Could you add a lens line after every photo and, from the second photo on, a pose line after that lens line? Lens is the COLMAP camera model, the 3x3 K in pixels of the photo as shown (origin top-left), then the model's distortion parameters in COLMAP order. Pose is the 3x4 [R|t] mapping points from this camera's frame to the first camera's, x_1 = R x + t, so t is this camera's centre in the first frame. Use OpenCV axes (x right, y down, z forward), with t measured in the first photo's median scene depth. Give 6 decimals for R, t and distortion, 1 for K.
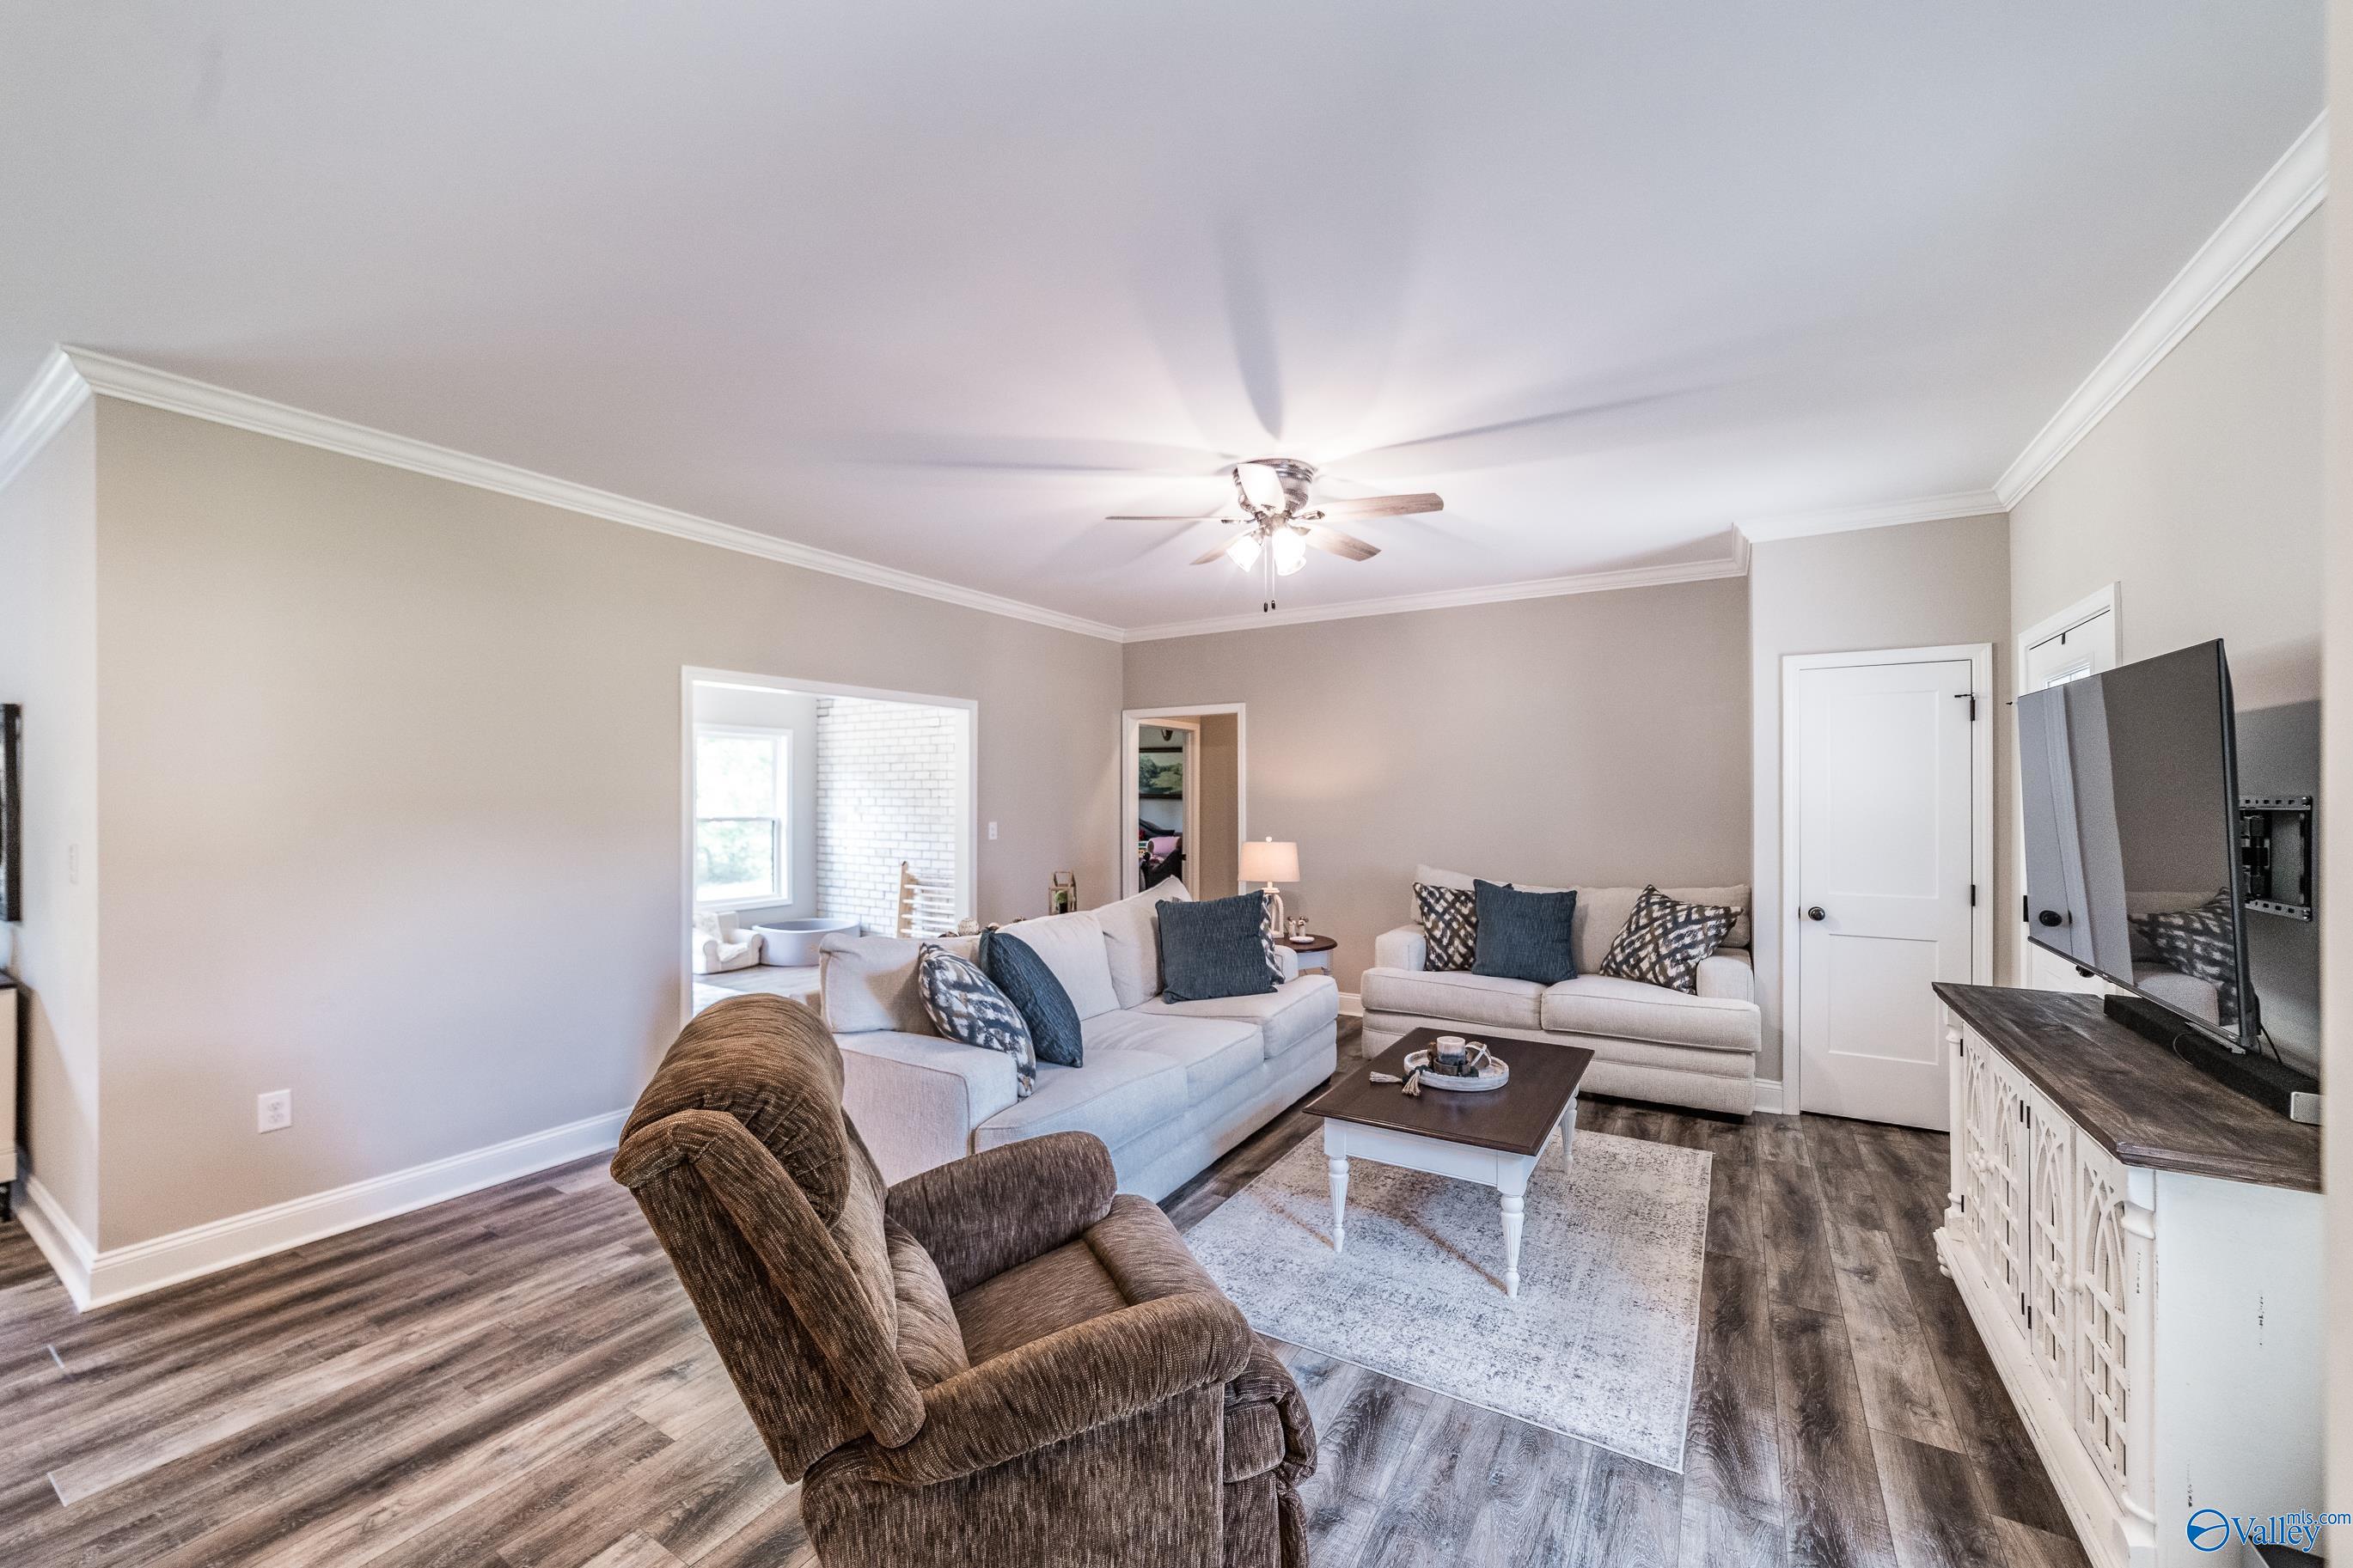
lens RADIAL K [[921.0, 0, 1176.6], [0, 921.0, 791.5], [0, 0, 1]] dist [-0.004693, 0.005394]
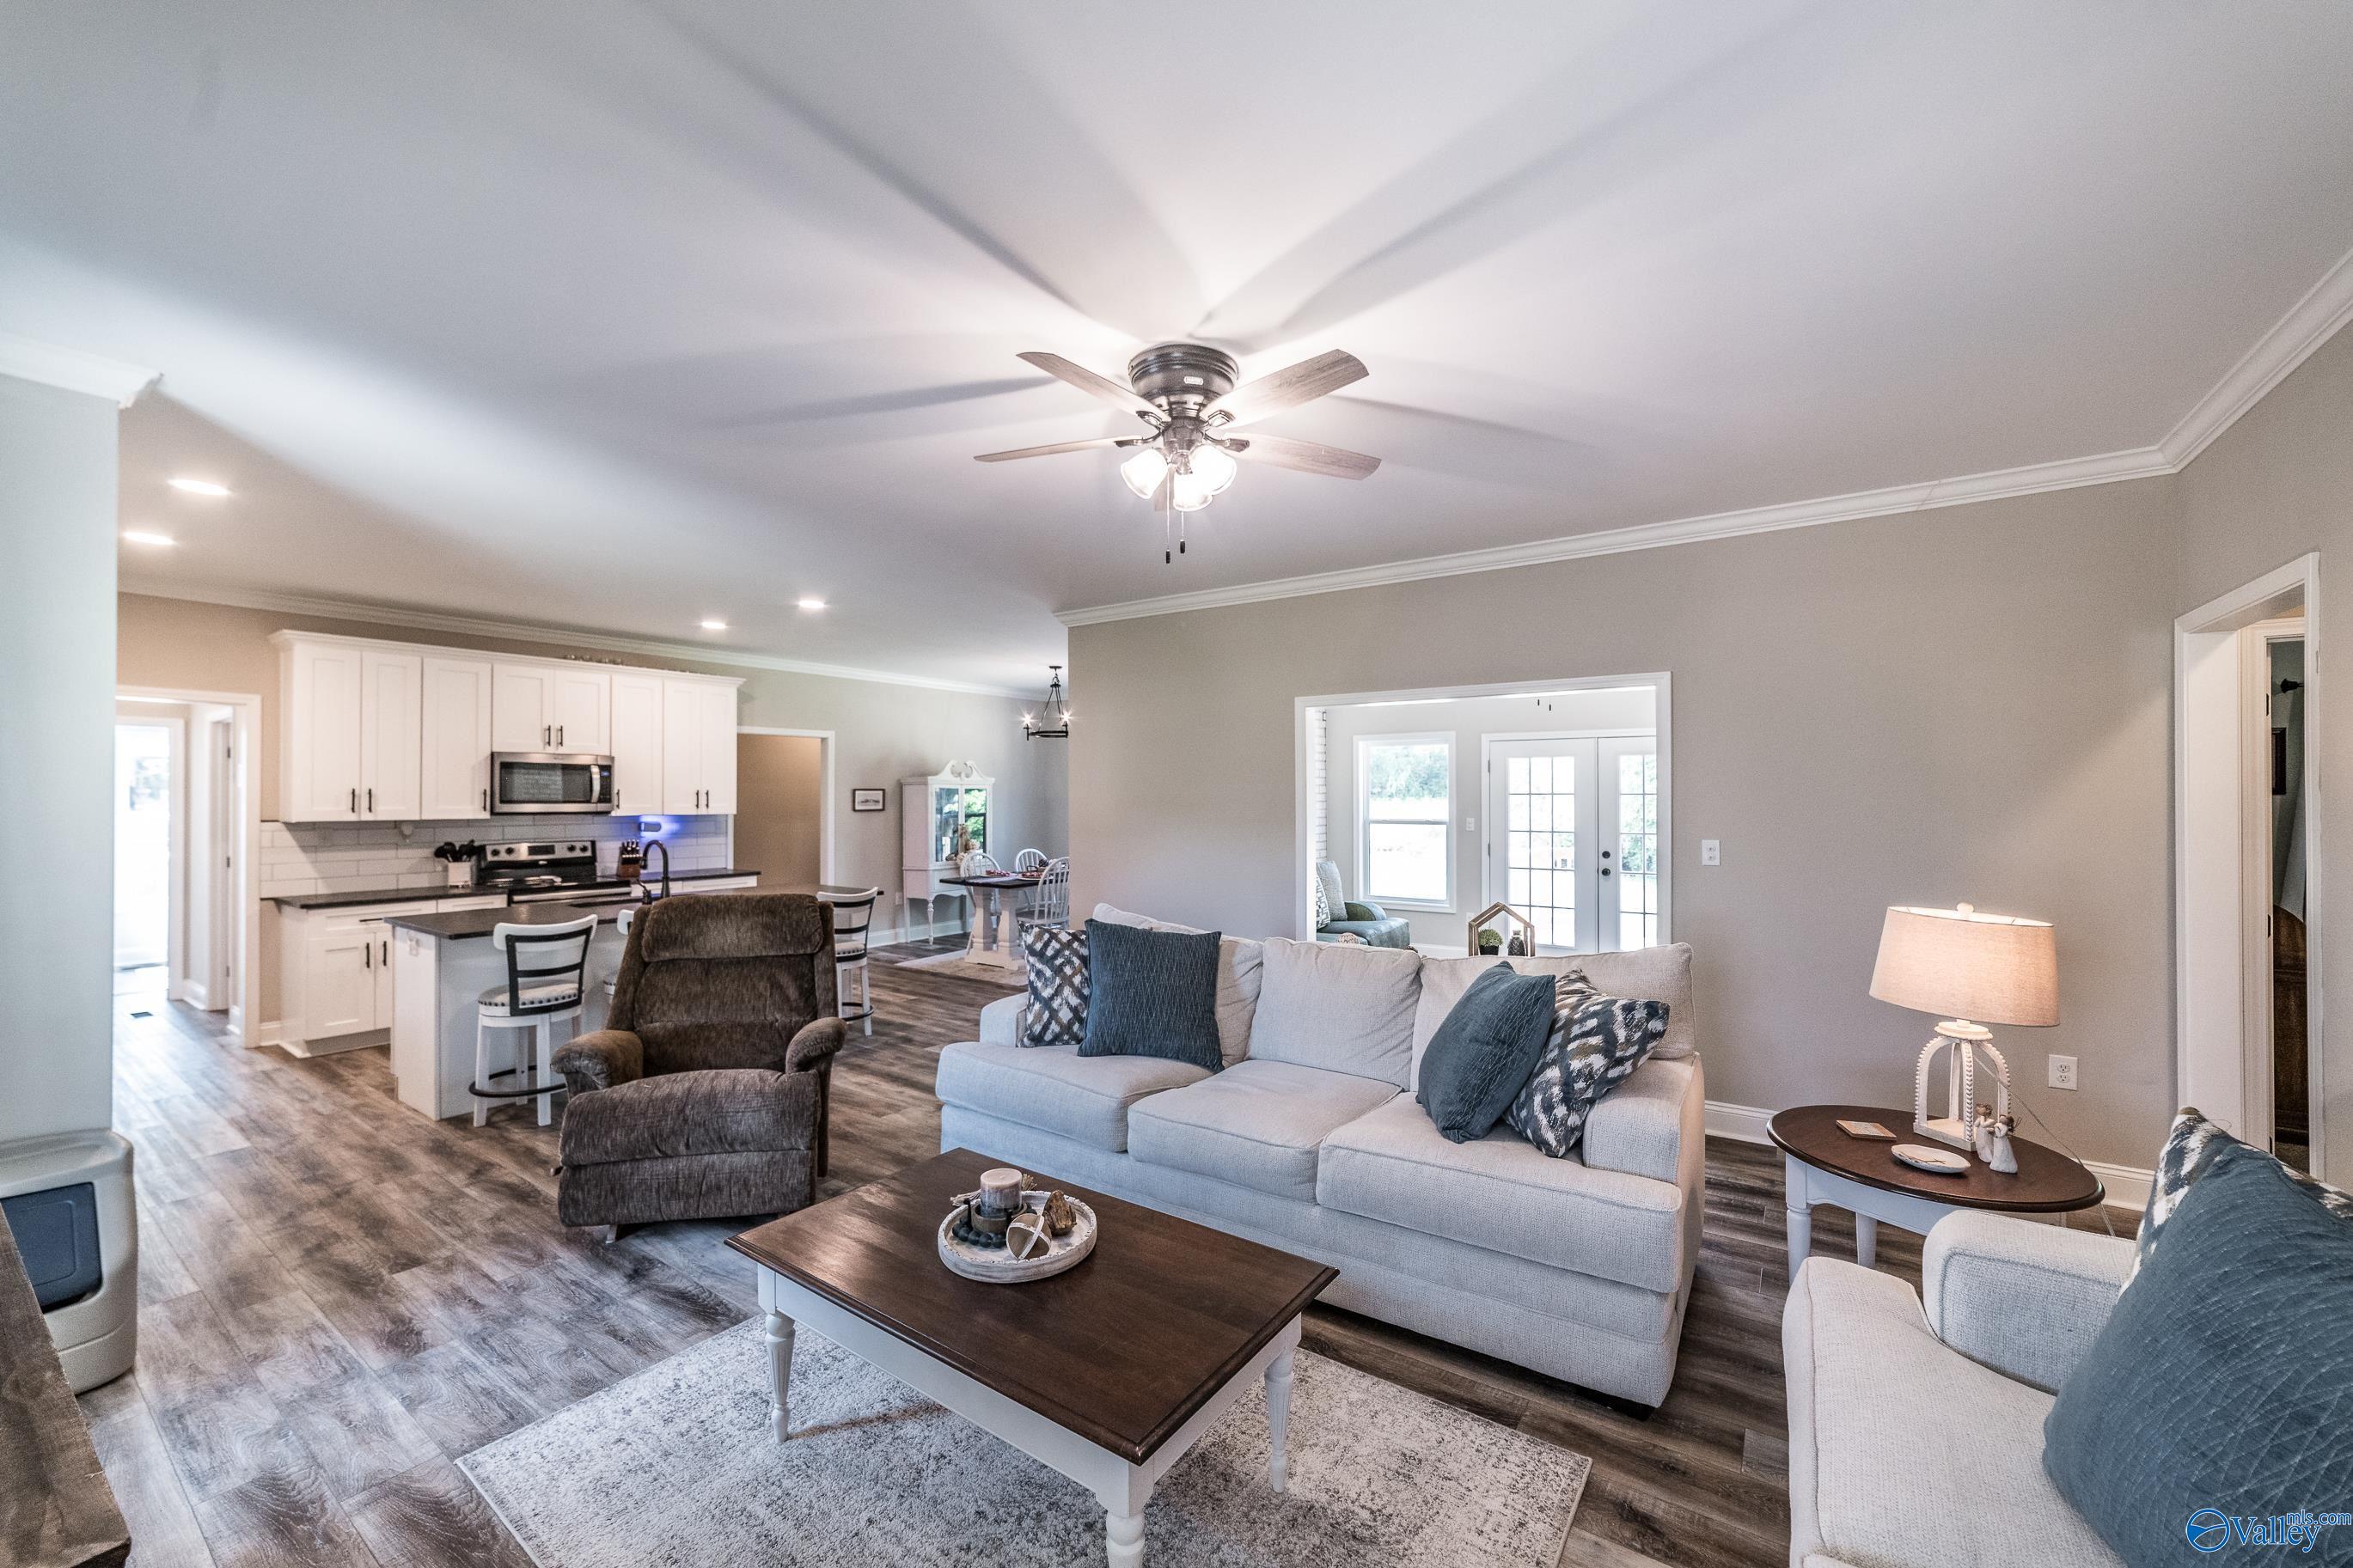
lens RADIAL K [[921.0, 0, 1170.5], [0, 921.0, 795.9], [0, 0, 1]] dist [-0.004693, 0.005394]
pose [[-0.070918, -0.003922, -0.997474, 1.427920], [0.007363, 0.999963, -0.004455, 0.002710], [0.997455, -0.007660, -0.070886, 1.757225]]
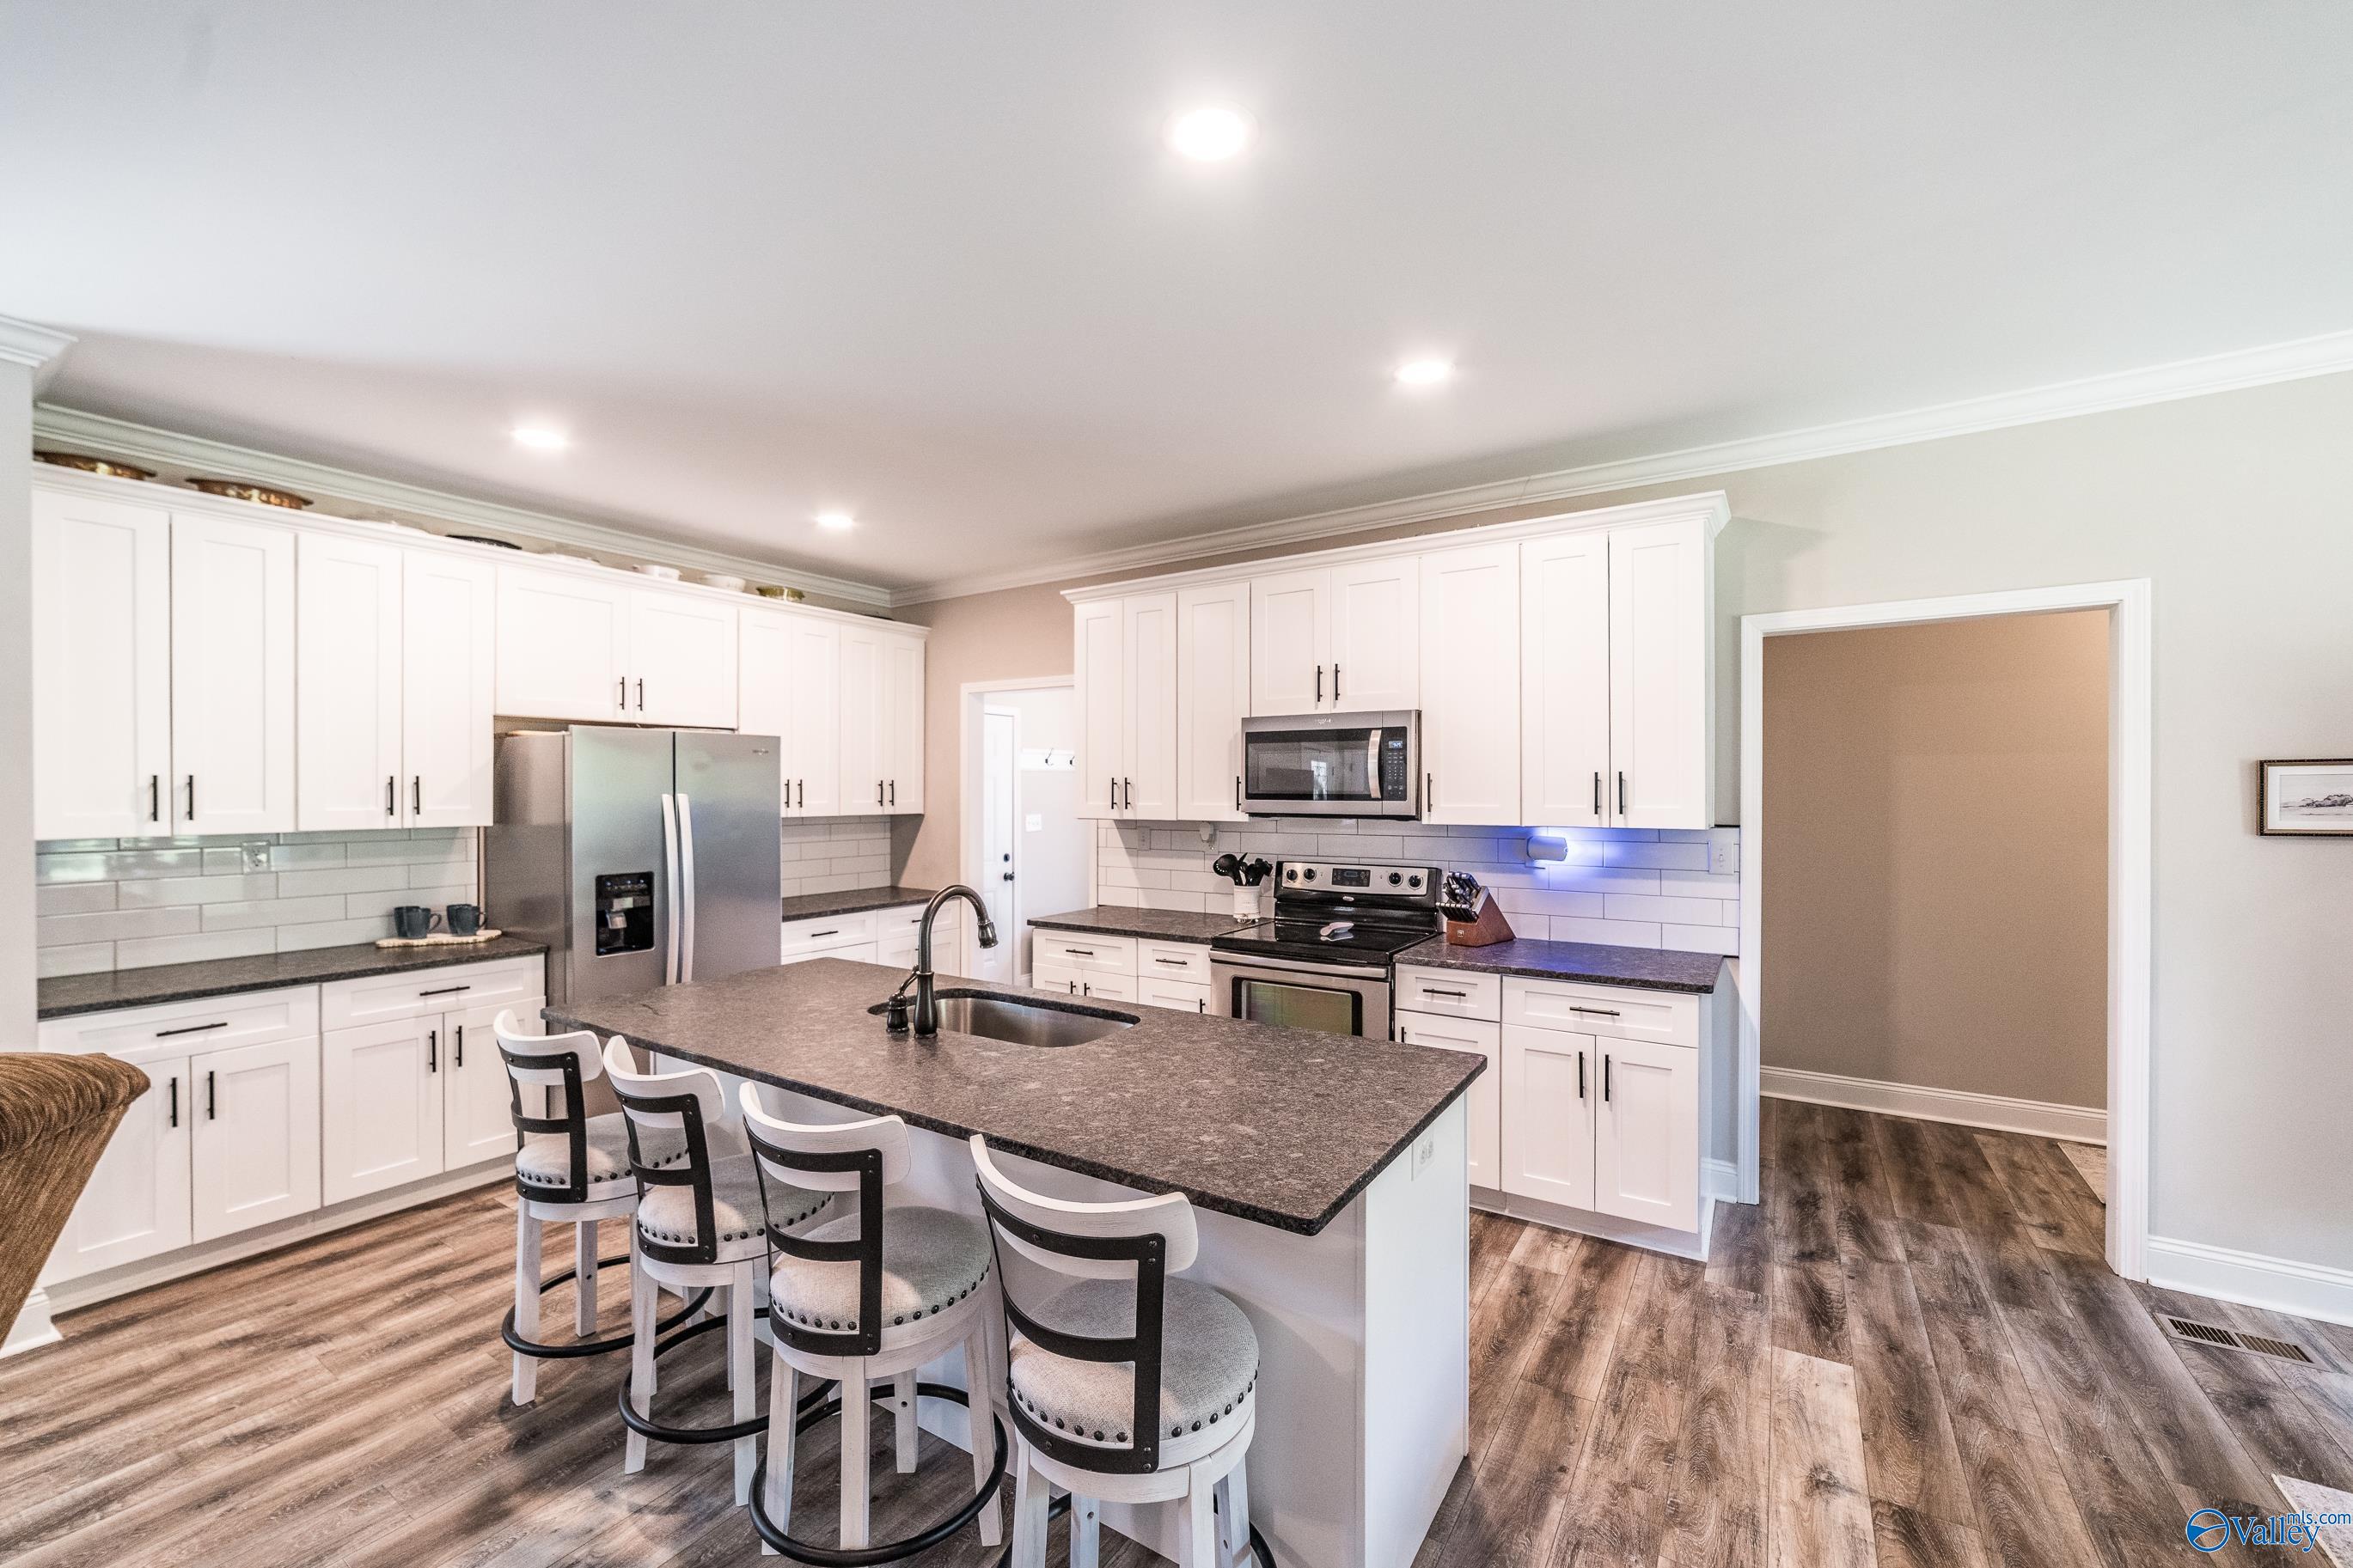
lens RADIAL K [[921.0, 0, 1192.1], [0, 921.0, 819.5], [0, 0, 1]] dist [-0.004693, 0.005394]
pose [[-0.999652, -0.005700, 0.025761, -1.193544], [-0.005210, 0.999805, 0.019042, 0.005106], [-0.025865, 0.018901, -0.999487, 1.295823]]
